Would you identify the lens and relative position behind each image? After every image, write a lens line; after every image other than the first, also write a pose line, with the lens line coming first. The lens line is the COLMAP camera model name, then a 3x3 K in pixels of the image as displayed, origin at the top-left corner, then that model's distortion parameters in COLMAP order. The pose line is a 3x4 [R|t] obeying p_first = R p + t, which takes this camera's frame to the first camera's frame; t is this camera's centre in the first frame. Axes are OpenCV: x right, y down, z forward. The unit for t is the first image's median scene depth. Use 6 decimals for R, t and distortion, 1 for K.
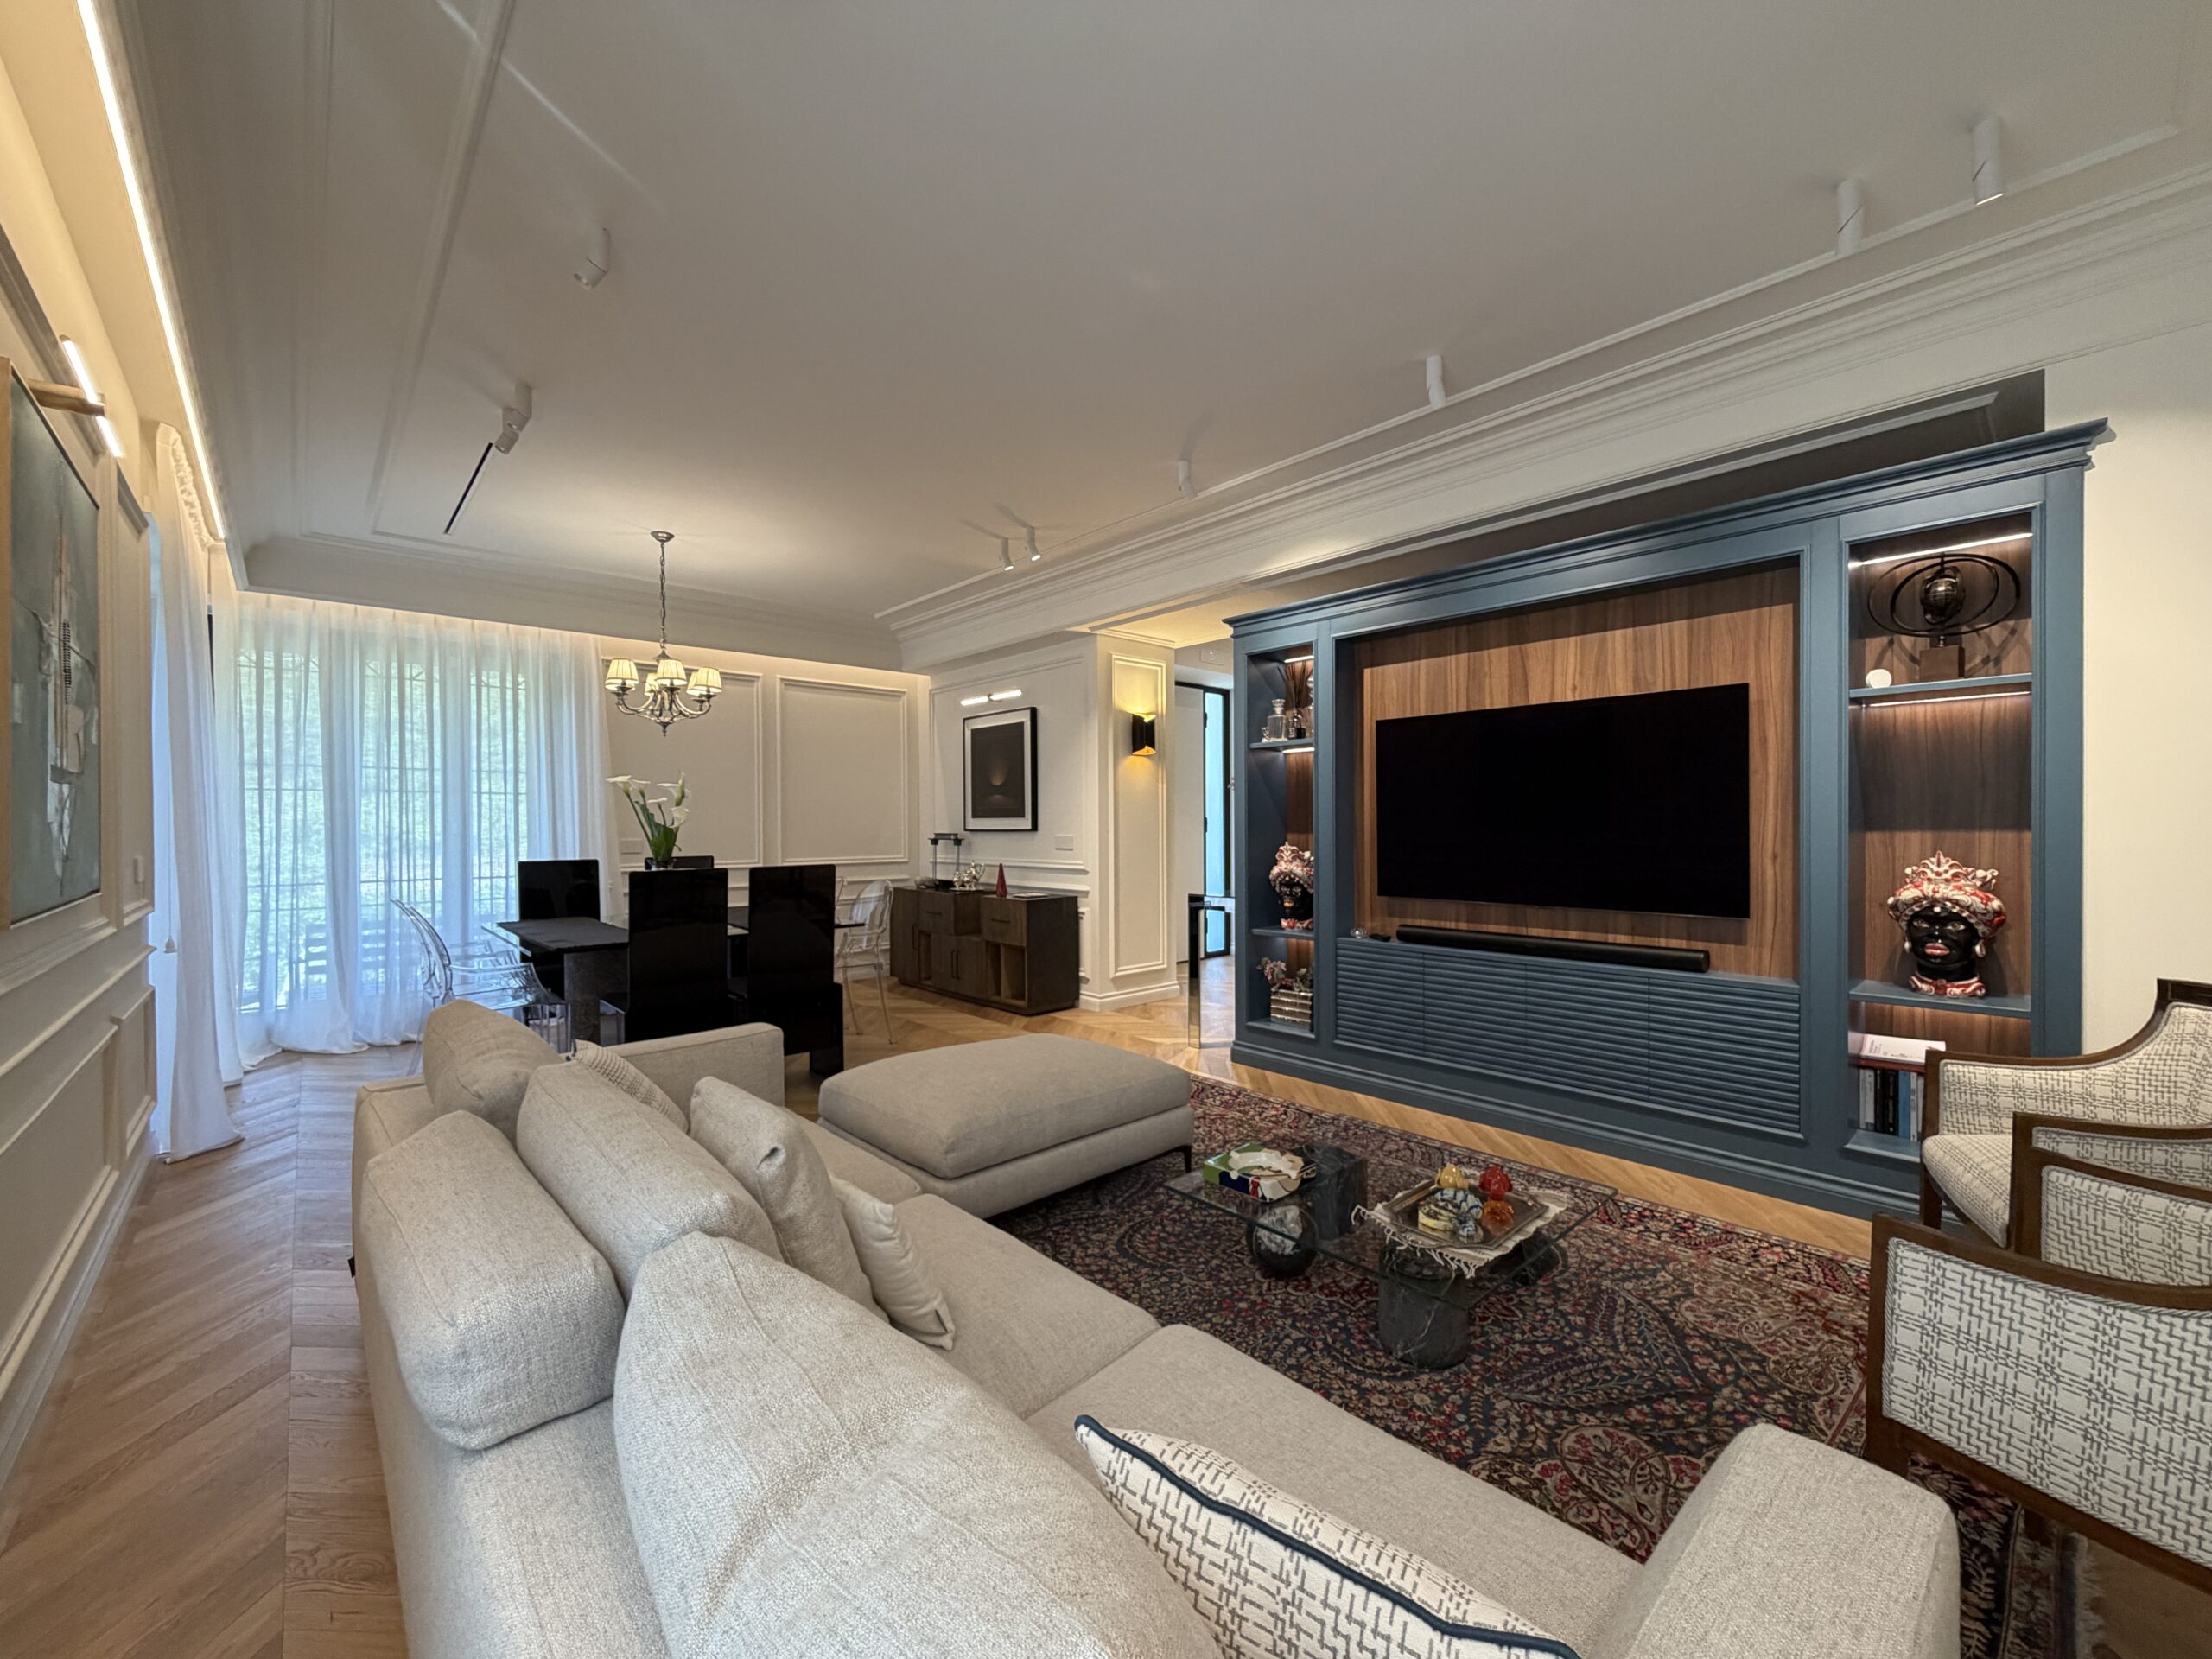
lens RADIAL K [[890.7, 0, 1118.4], [0, 890.7, 834.1], [0, 0, 1]] dist [0.011592, -0.000831]
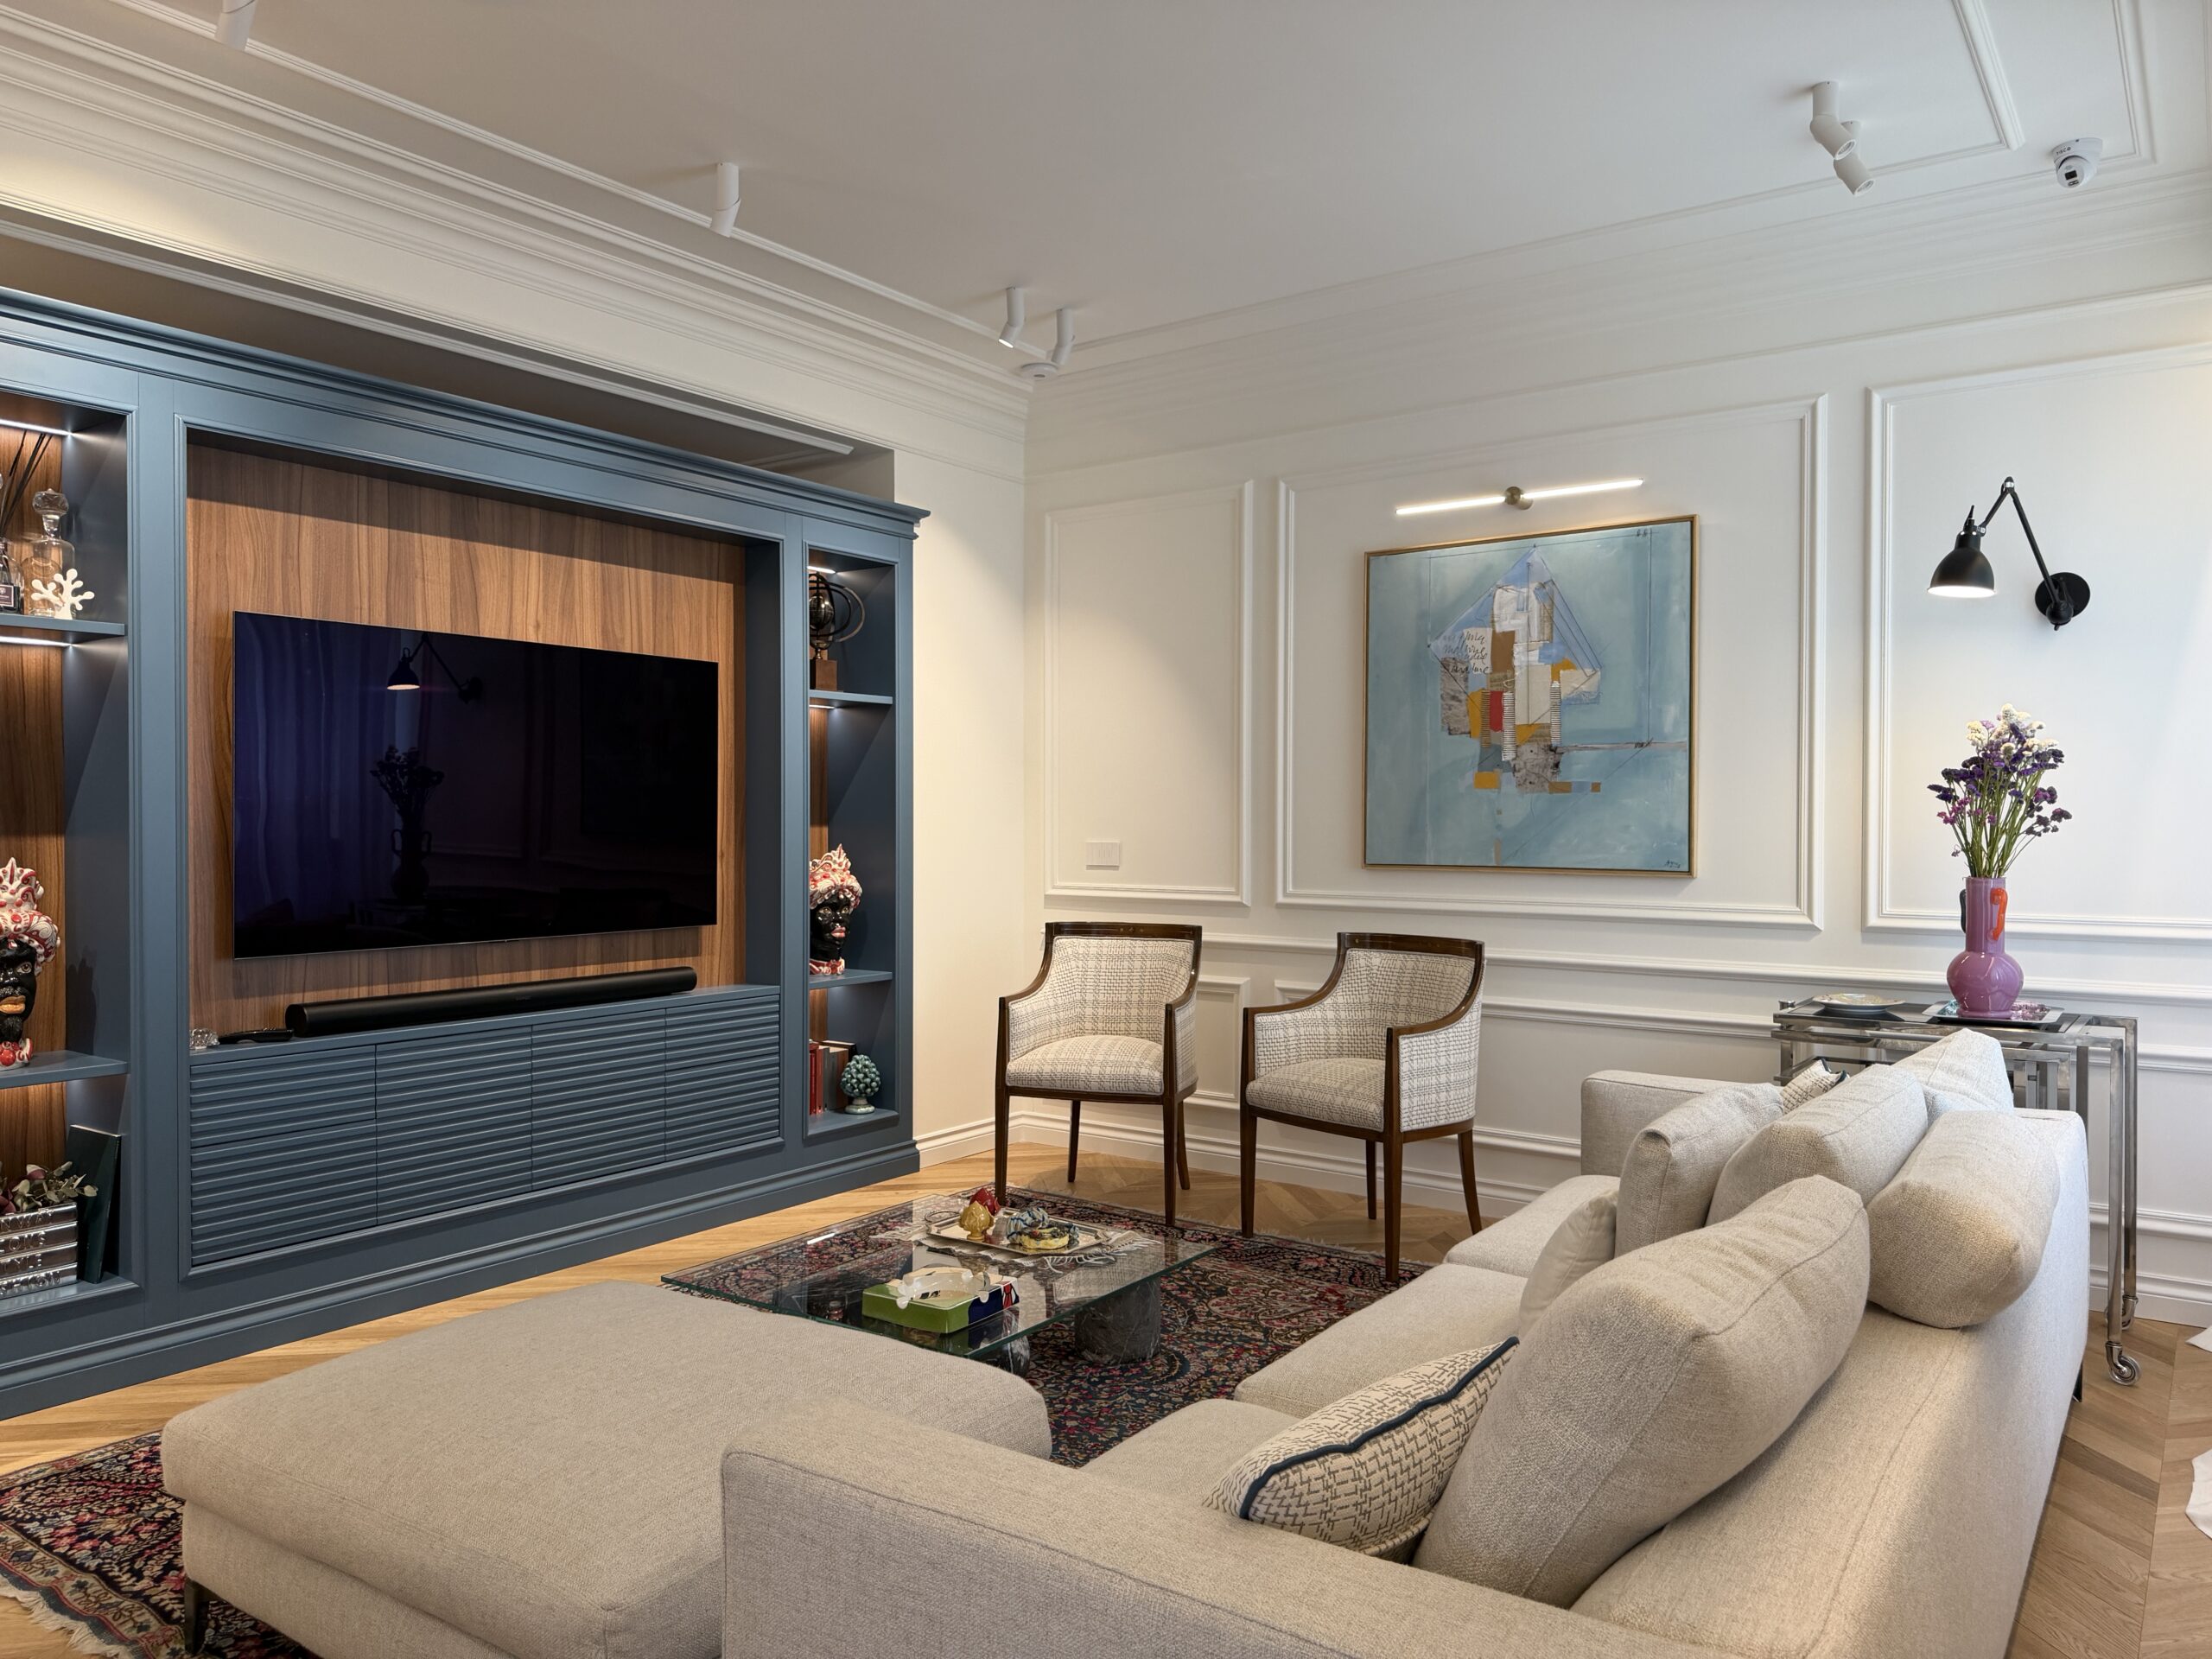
lens RADIAL K [[1577.5, 0, 1095.6], [0, 1577.5, 842.6], [0, 0, 1]] dist [0.077972, -0.083597]
pose [[-0.194959, -0.010520, 0.980755, -0.753334], [0.010418, 0.999864, 0.012796, -0.003232], [-0.980756, 0.012712, -0.194822, 0.755609]]
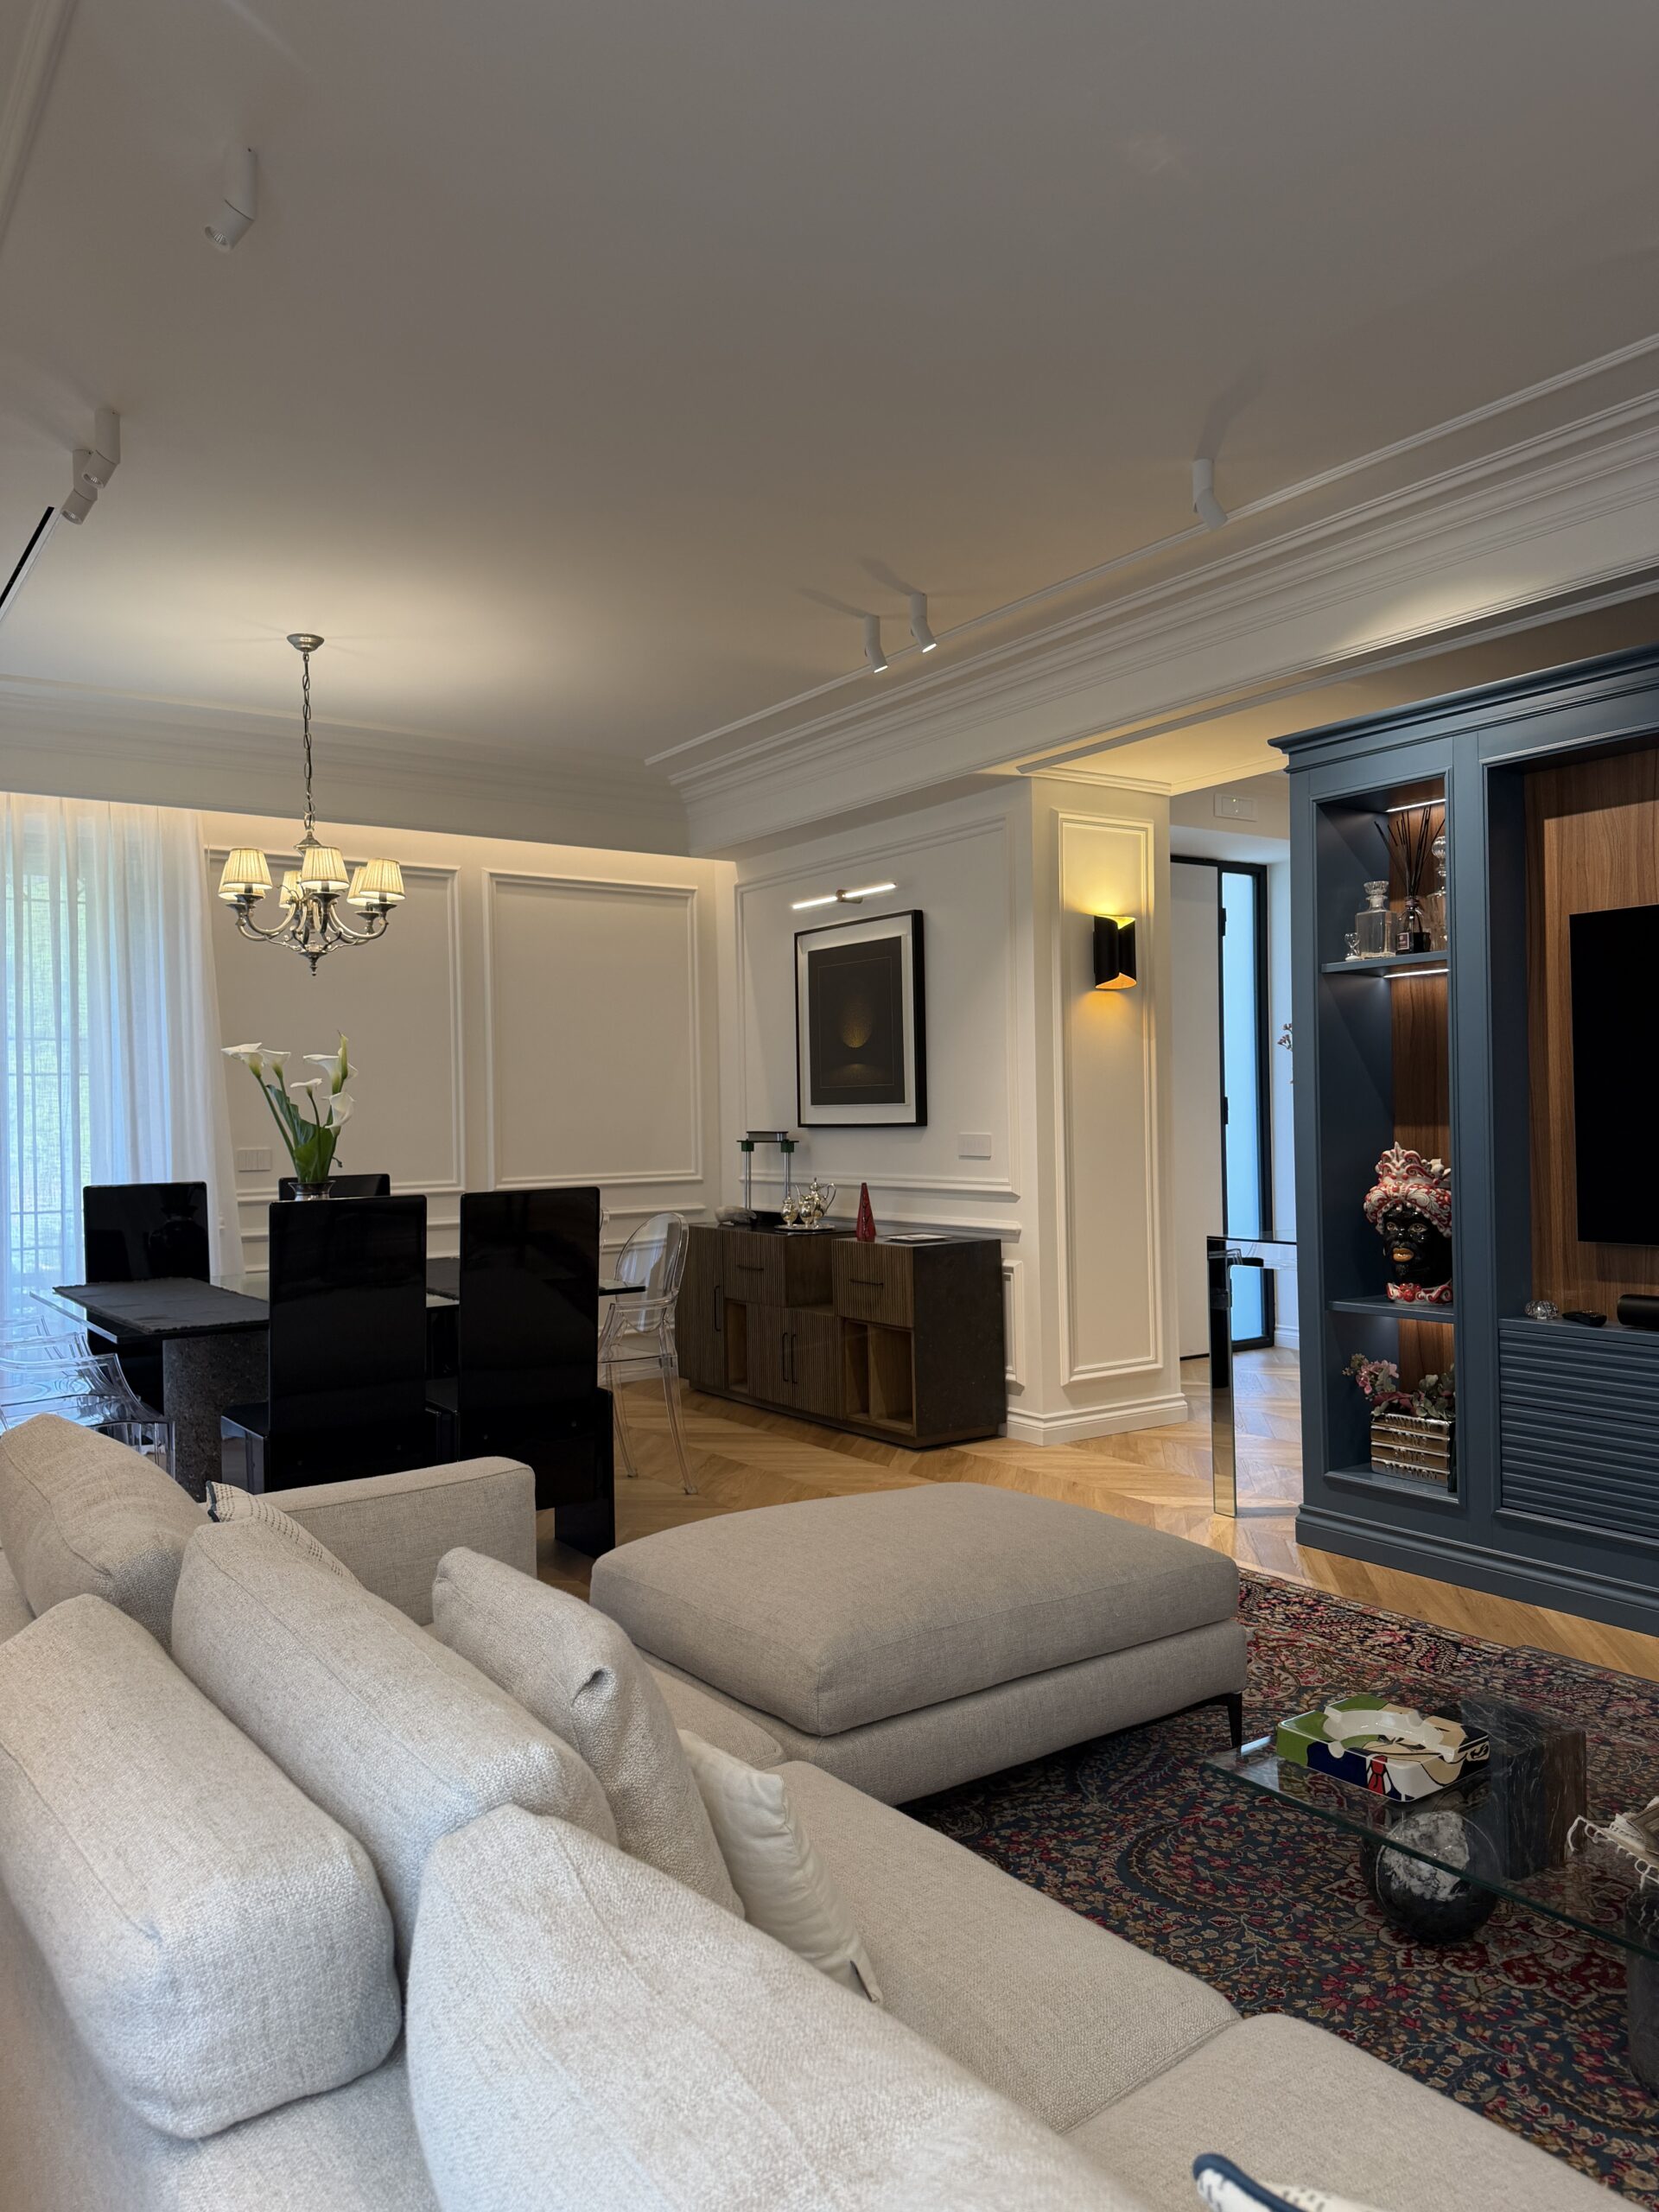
lens RADIAL K [[1577.5, 0, 826.7], [0, 1577.5, 1114.9], [0, 0, 1]] dist [0.077972, -0.083597]
pose [[0.991471, -0.012462, -0.129727, -0.035288], [0.011457, 0.999898, -0.008490, -0.004138], [0.129820, 0.006932, 0.991513, -0.016641]]
